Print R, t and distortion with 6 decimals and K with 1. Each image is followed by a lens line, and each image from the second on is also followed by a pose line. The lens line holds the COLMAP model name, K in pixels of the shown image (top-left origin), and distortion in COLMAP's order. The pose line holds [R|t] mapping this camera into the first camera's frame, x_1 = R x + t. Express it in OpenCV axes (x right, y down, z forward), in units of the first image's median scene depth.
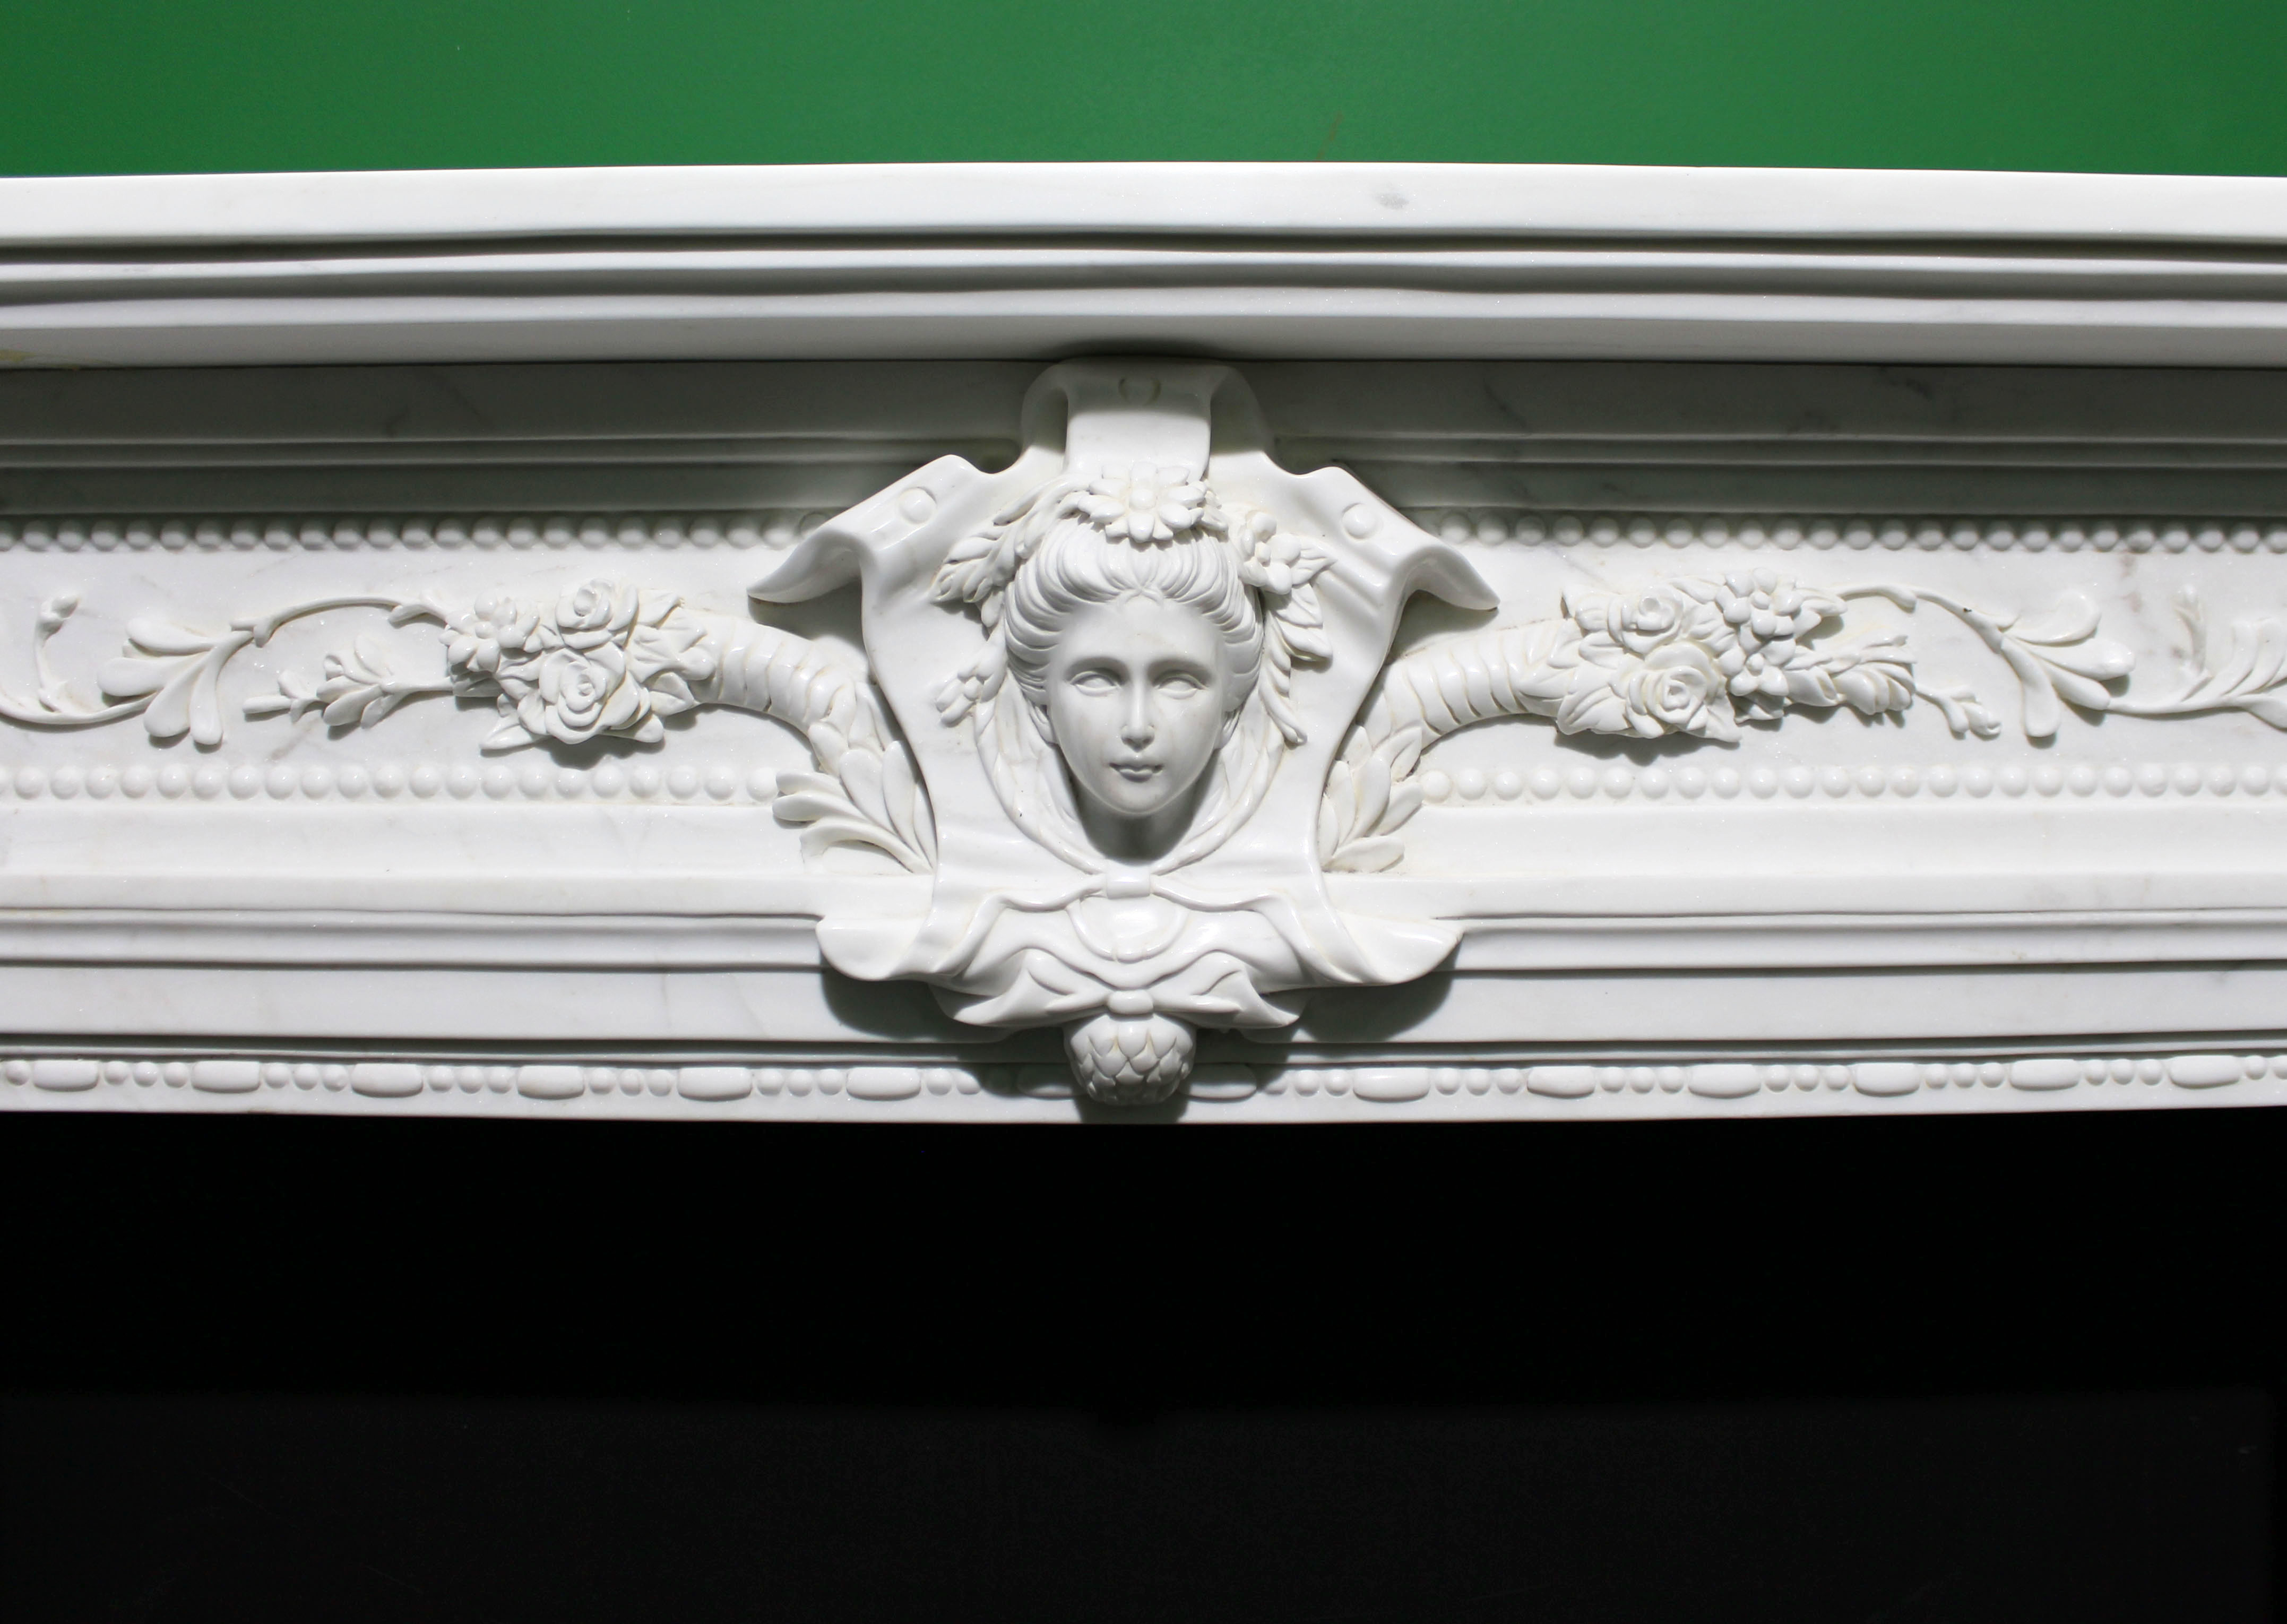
lens RADIAL K [[2281.4, 0, 1212.3], [0, 2281.4, 718.3], [0, 0, 1]] dist [-0.164276, 0.144788]
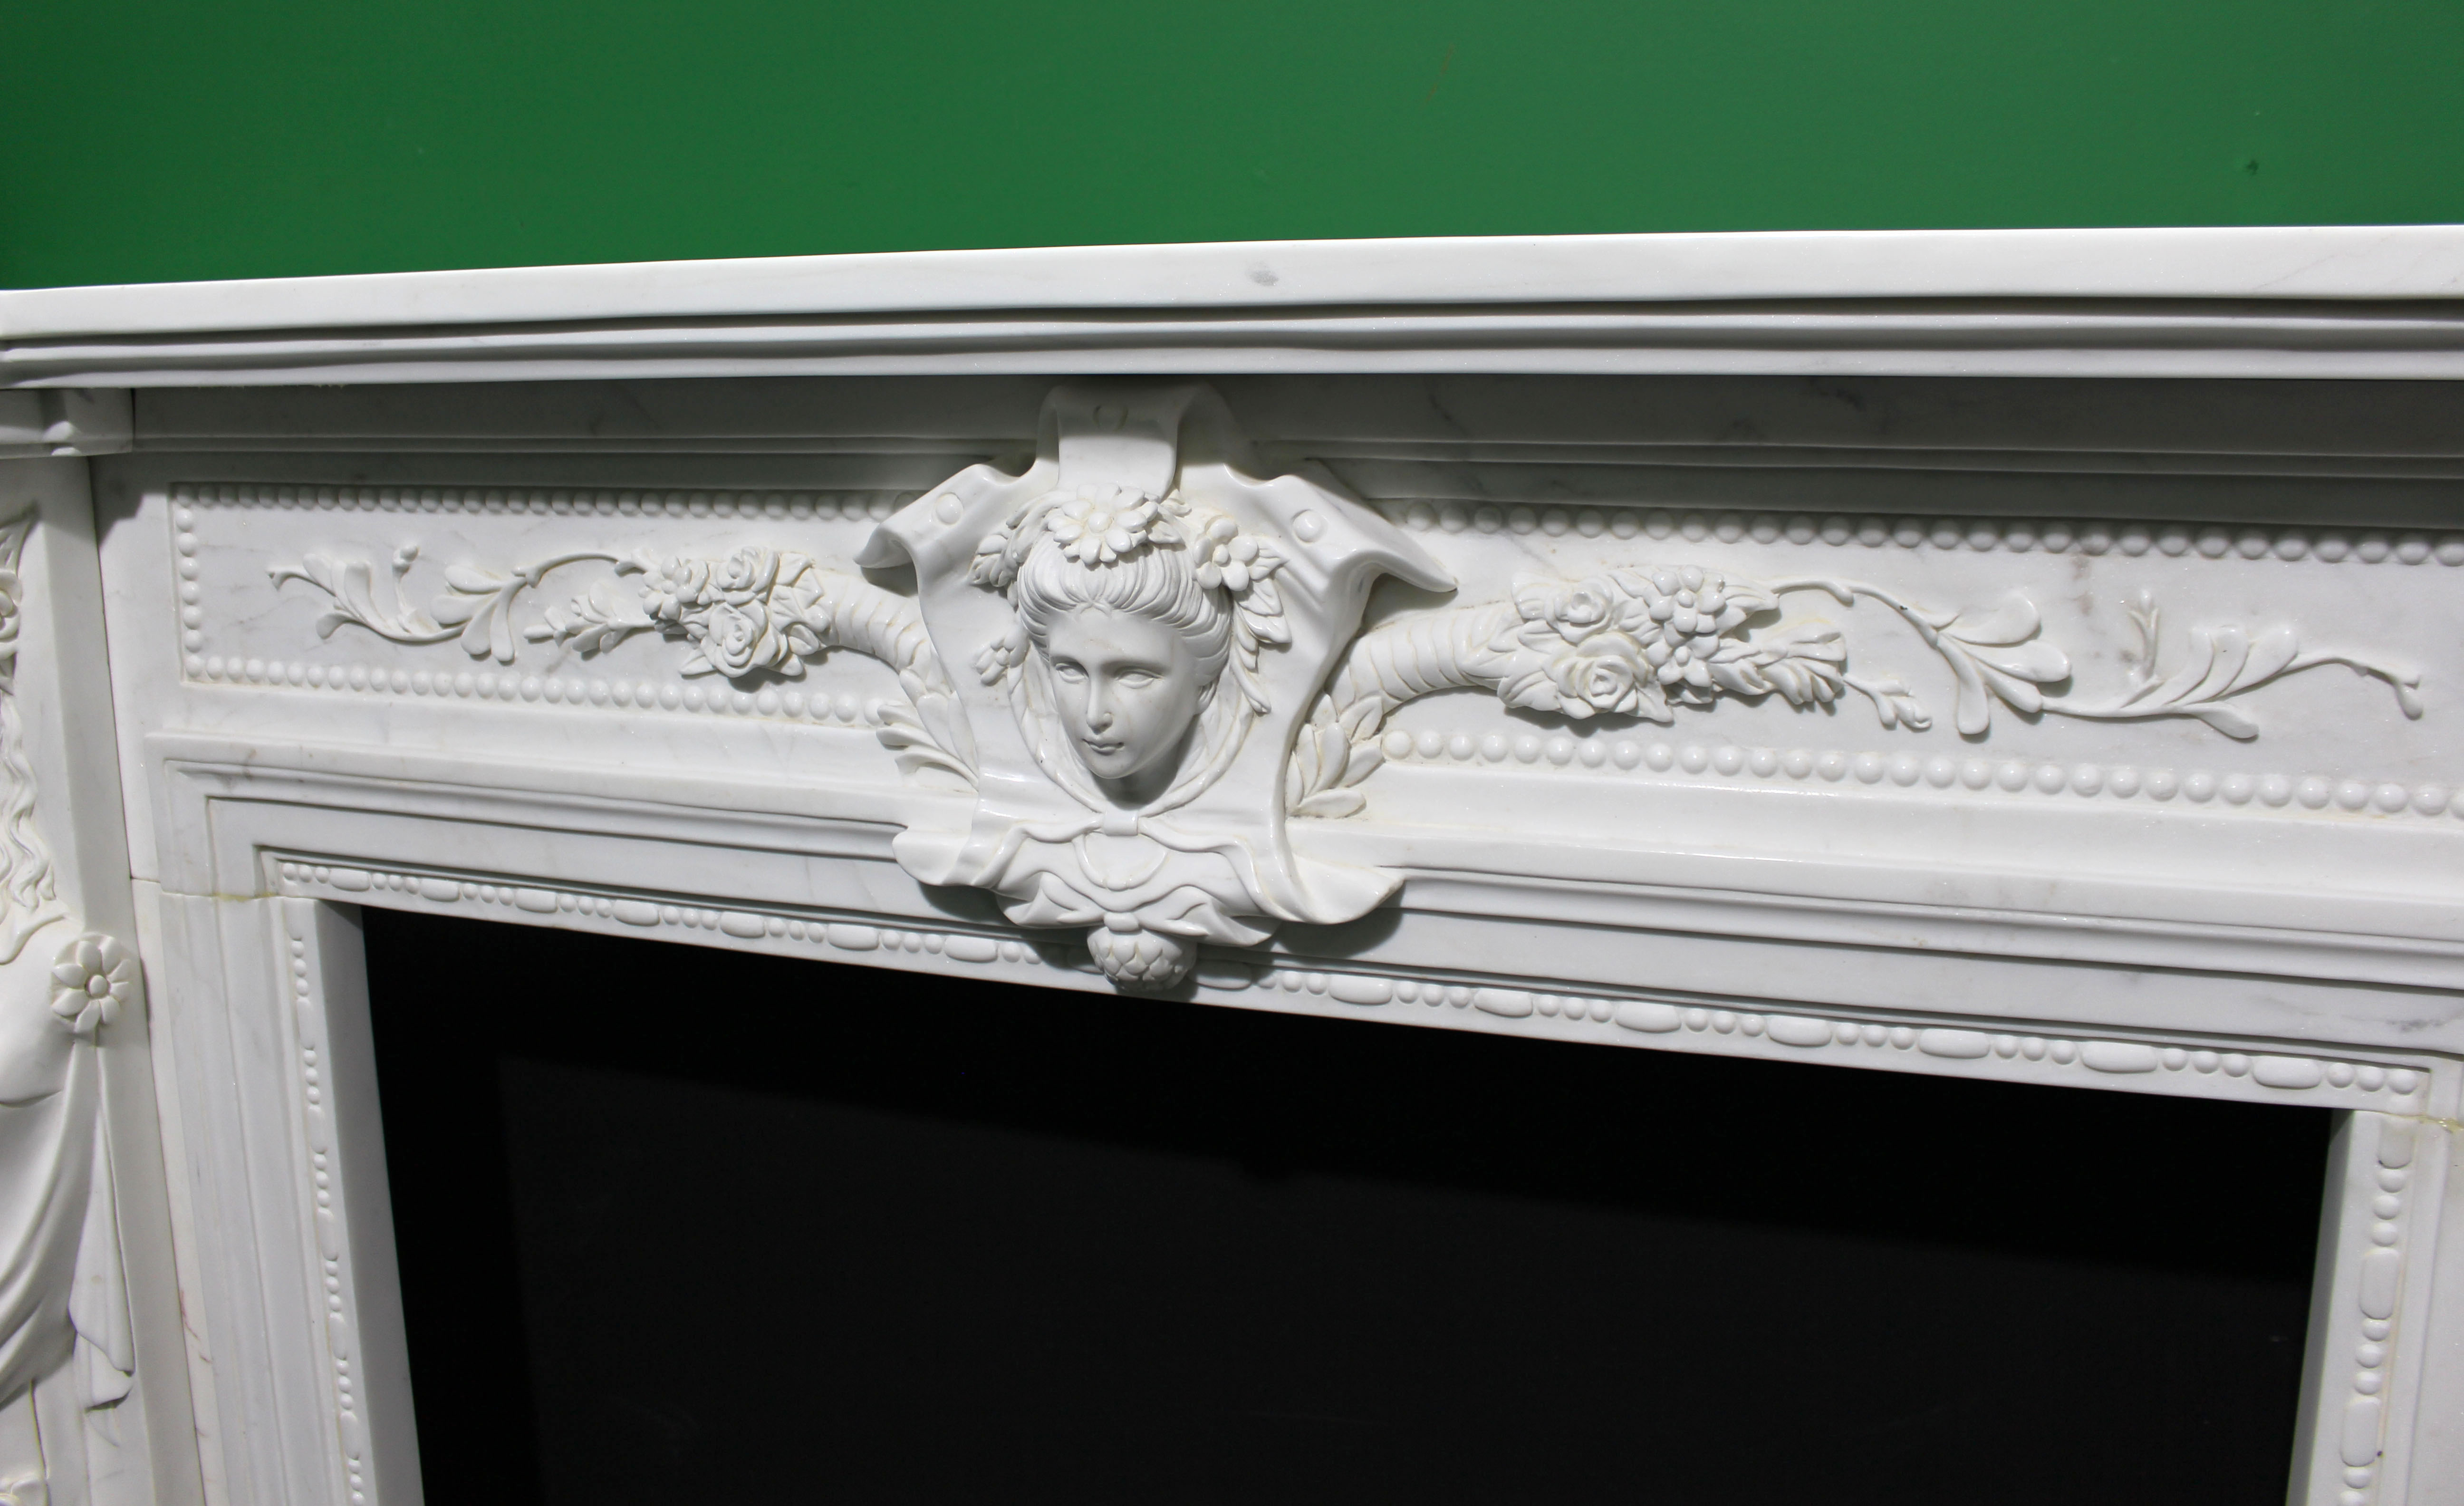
lens RADIAL K [[2077.3, 0, 1203.0], [0, 2077.3, 689.4], [0, 0, 1]] dist [-0.159830, 0.118150]
pose [[0.934705, 0.052820, -0.351478, 0.371609], [0.023098, 0.977778, 0.208368, -0.216869], [0.354673, -0.202881, 0.912714, 0.024335]]
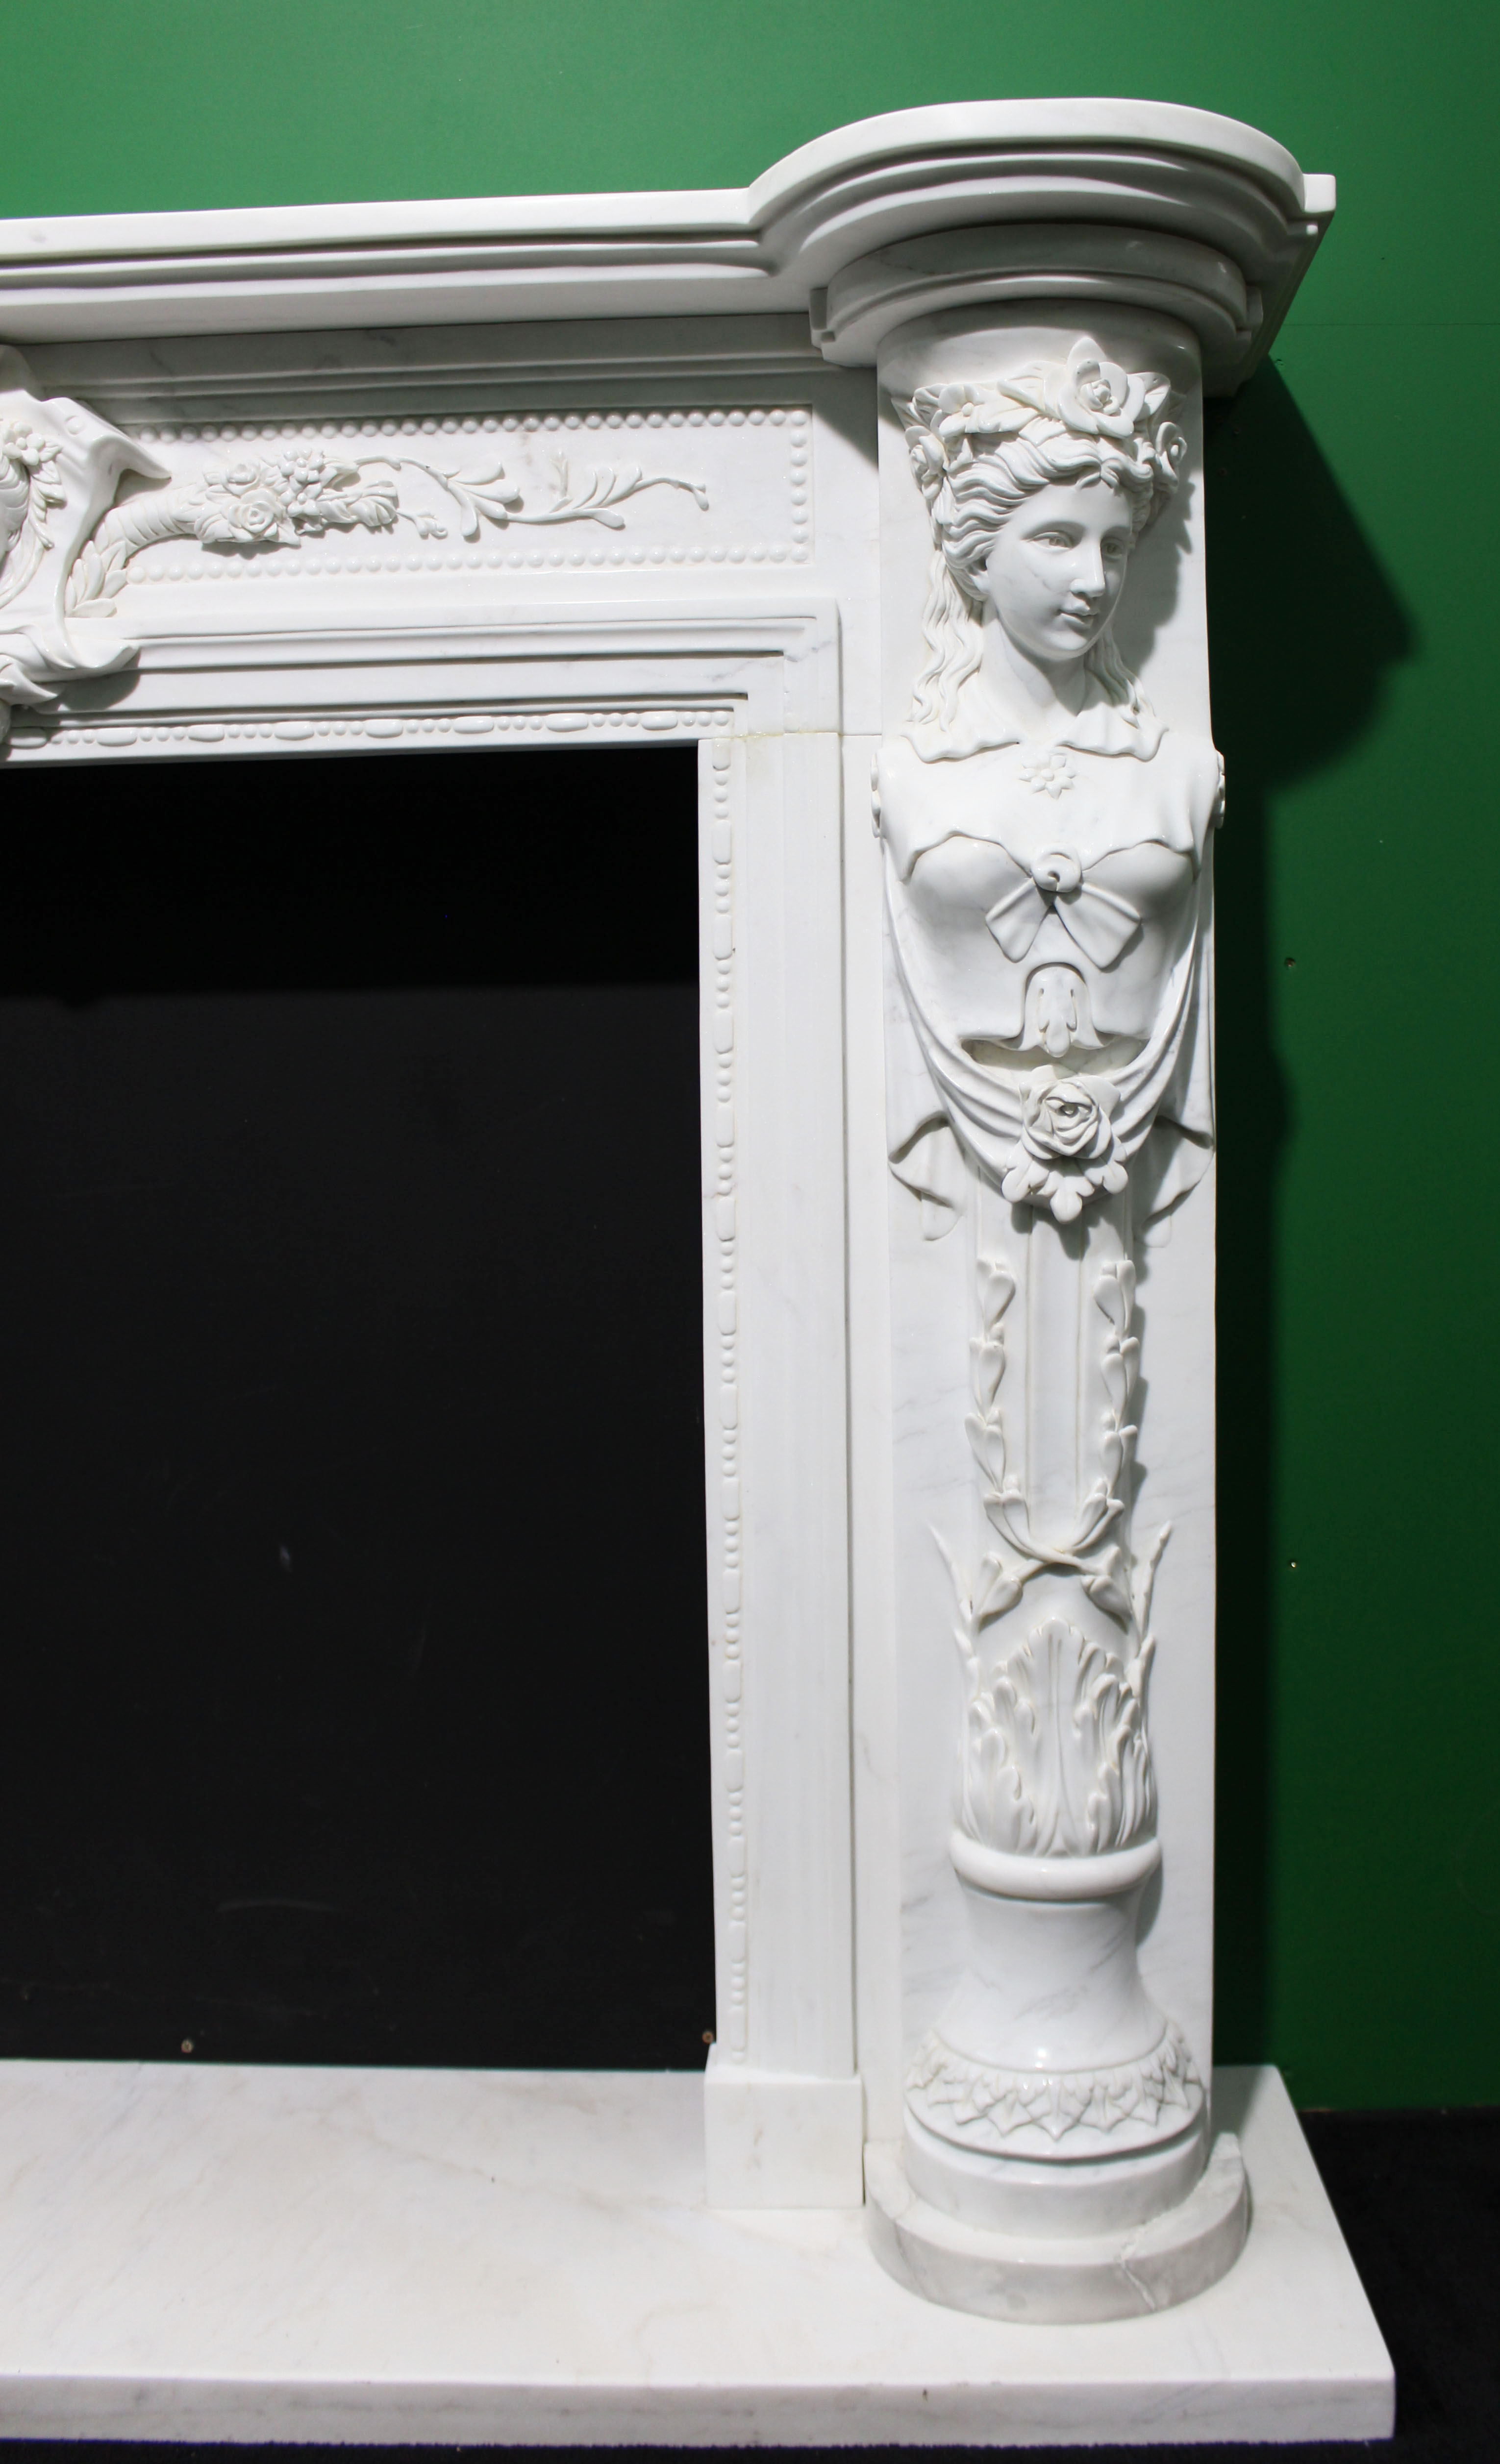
lens RADIAL K [[2077.4, 0, 862.8], [0, 2077.4, 1204.8], [0, 0, 1]] dist [-0.159830, 0.118150]
pose [[0.999556, -0.009846, -0.028139, 0.731167], [0.012835, 0.994056, 0.108110, 0.371001], [0.026907, -0.108424, 0.993741, -0.667003]]
